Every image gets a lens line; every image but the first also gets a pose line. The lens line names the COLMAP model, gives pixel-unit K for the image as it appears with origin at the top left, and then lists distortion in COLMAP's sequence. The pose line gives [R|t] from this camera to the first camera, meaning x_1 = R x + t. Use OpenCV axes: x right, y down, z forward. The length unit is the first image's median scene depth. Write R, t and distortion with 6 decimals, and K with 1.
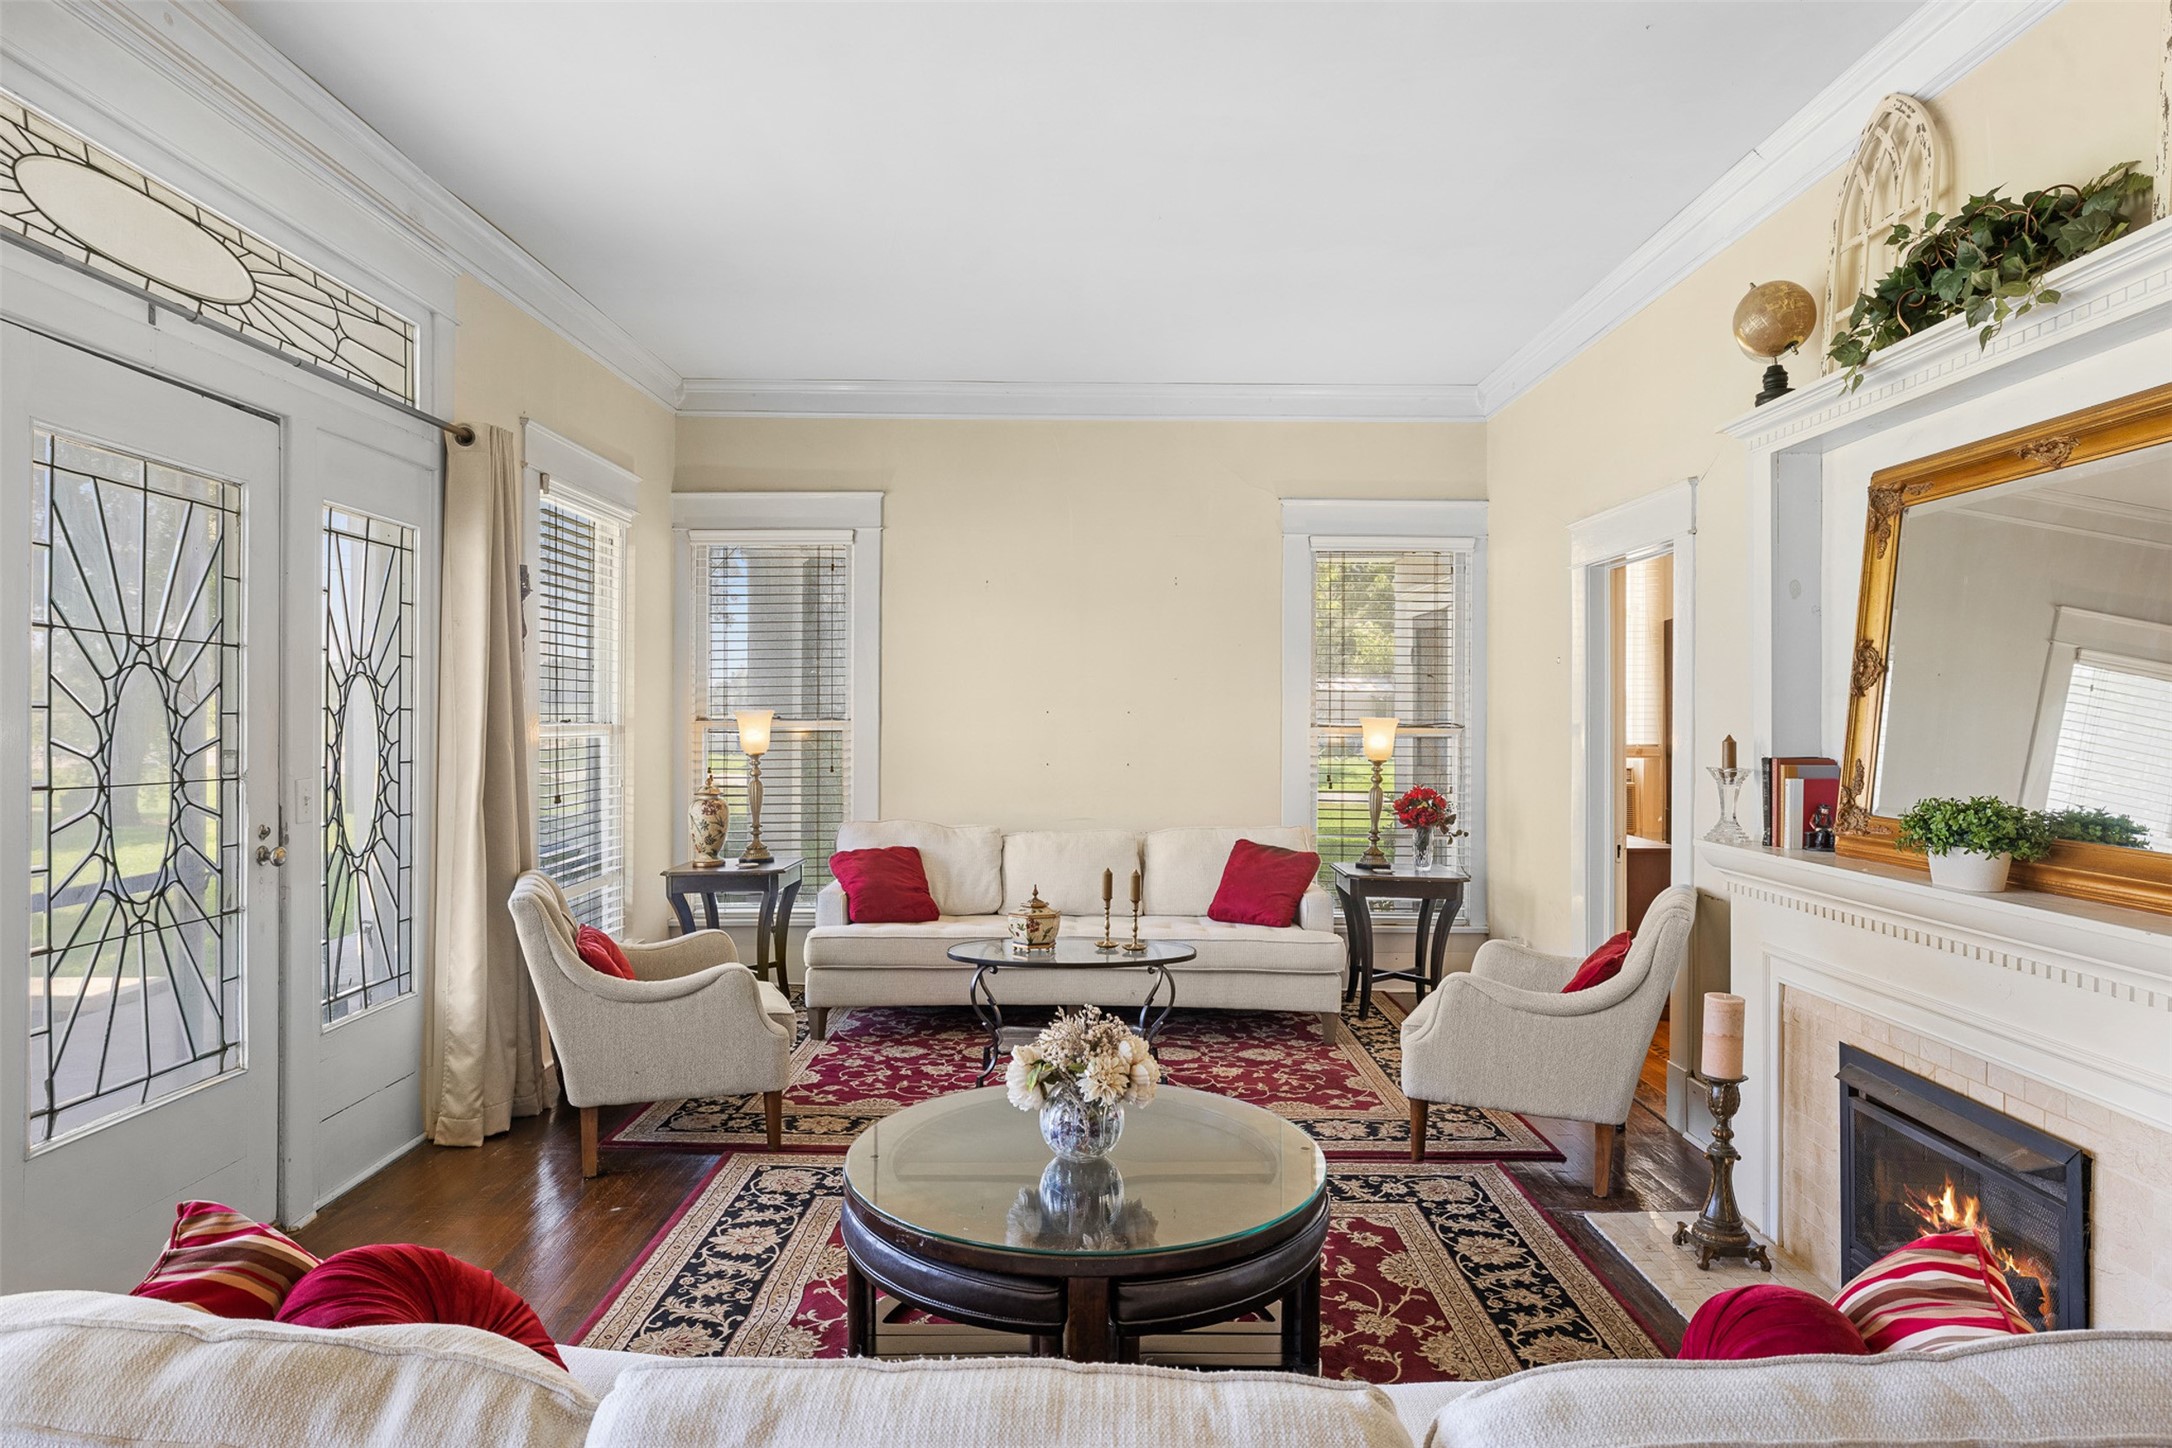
lens RADIAL K [[1301.0, 0, 1073.9], [0, 1301.0, 693.9], [0, 0, 1]] dist [-0.001016, 0.003088]
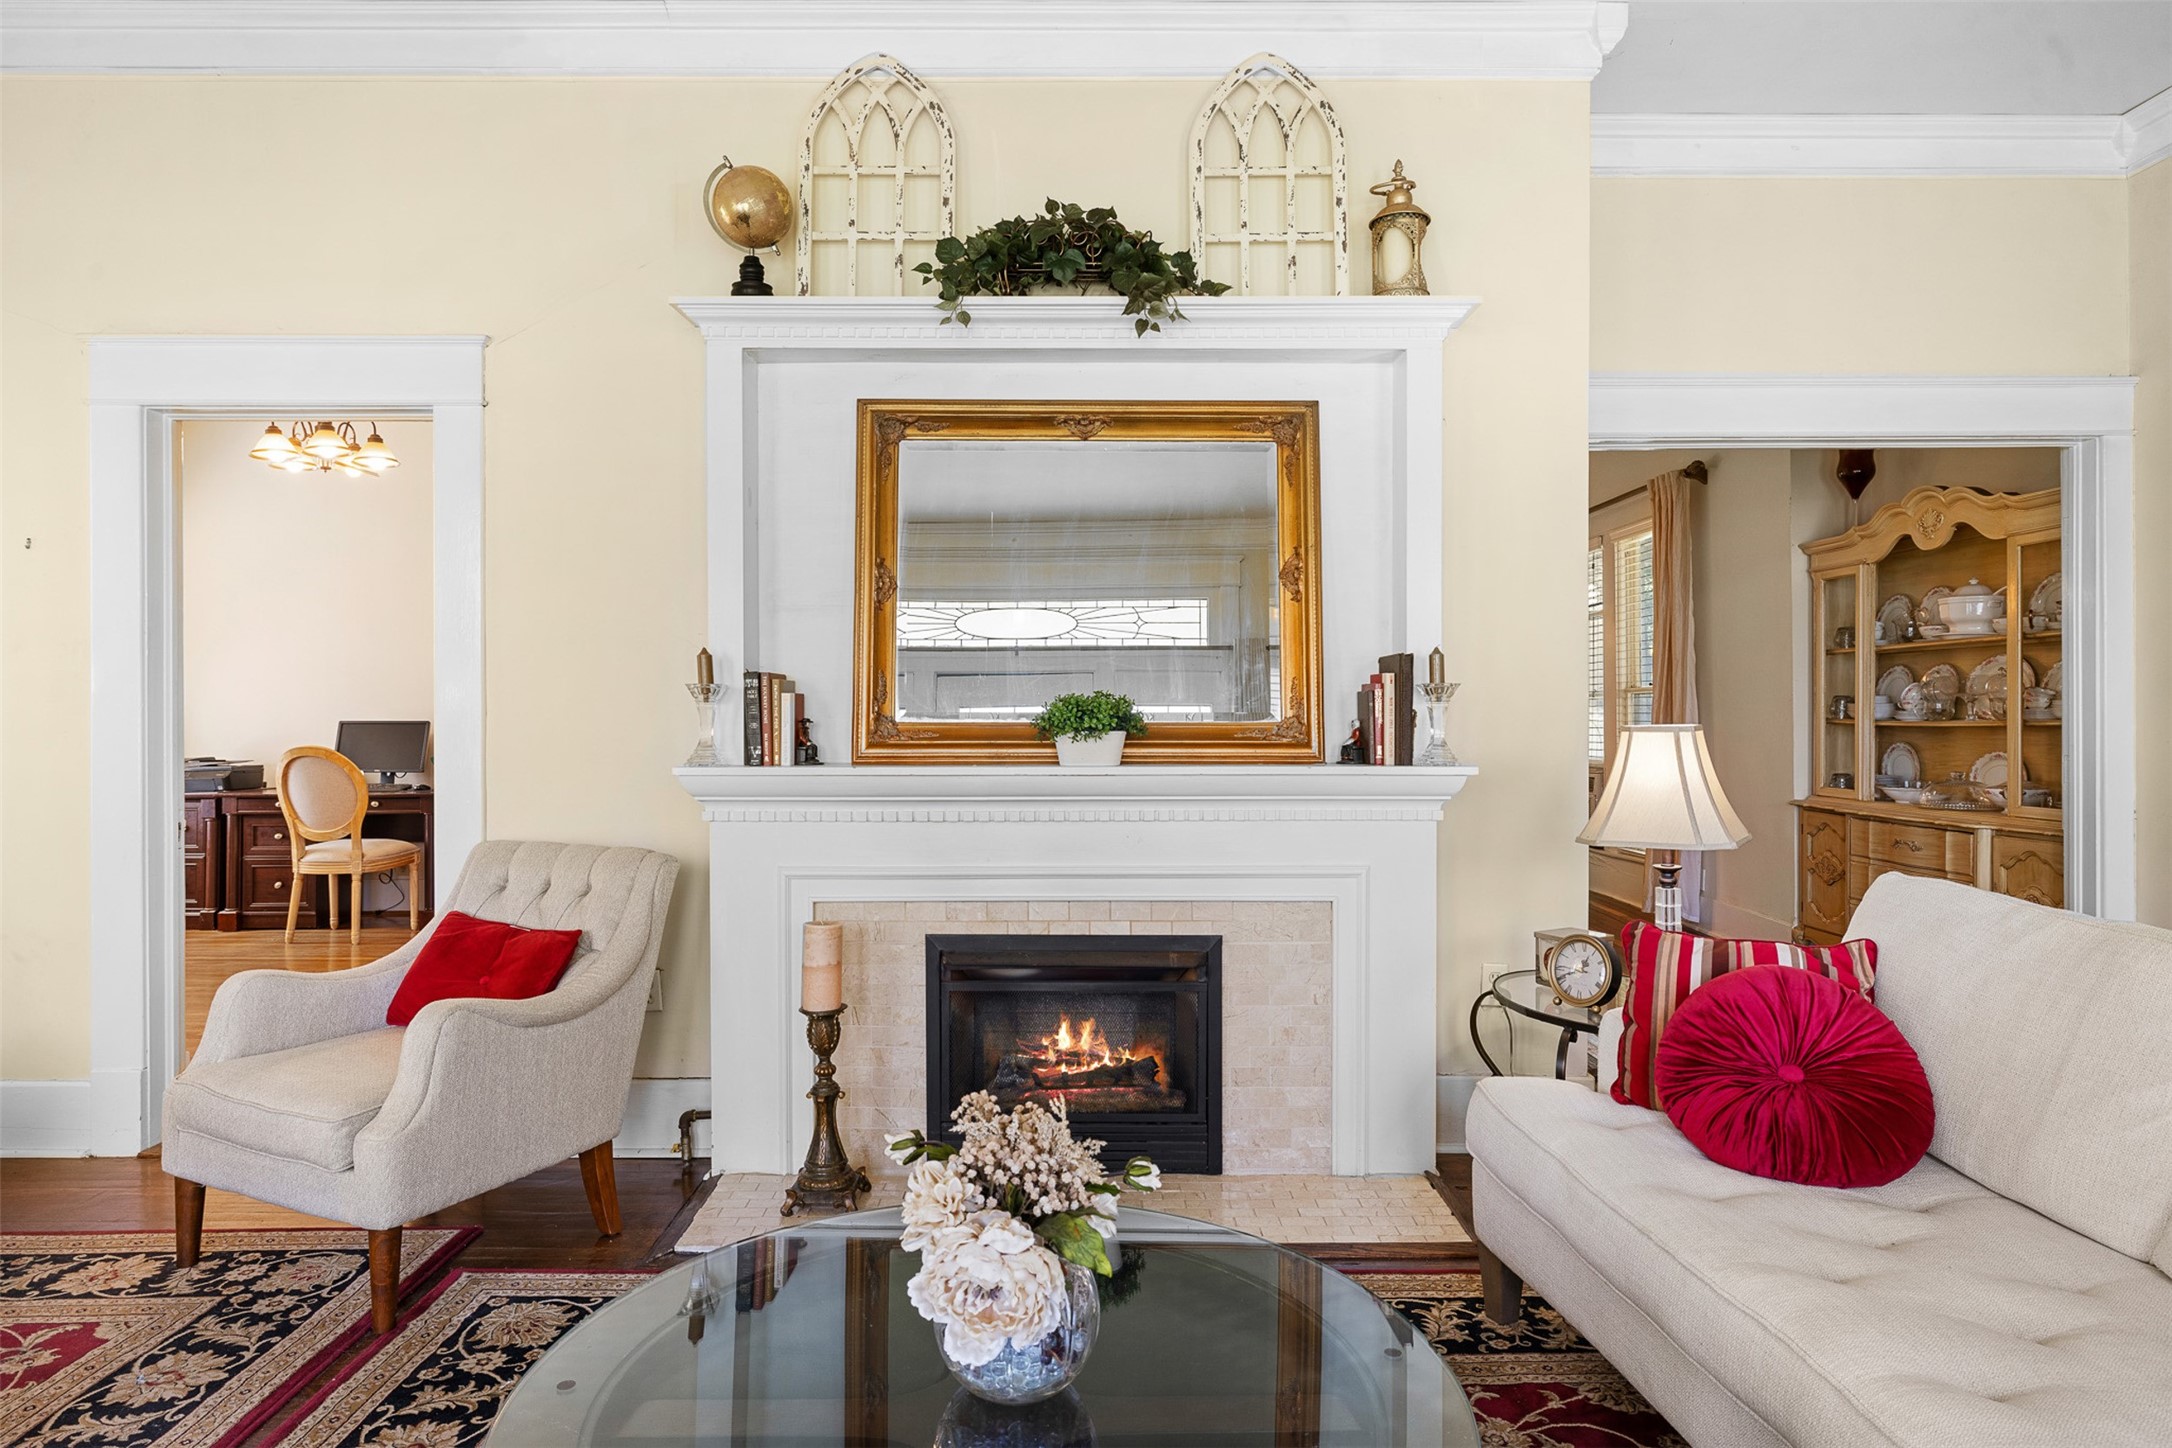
lens RADIAL K [[1301.0, 0, 1073.9], [0, 1301.0, 693.9], [0, 0, 1]] dist [-0.001016, 0.003088]
pose [[-0.025282, 0.019222, 0.999496, -0.408558], [-0.012866, 0.999726, -0.019552, 0.080300], [-0.999598, -0.013354, -0.025027, 0.800995]]
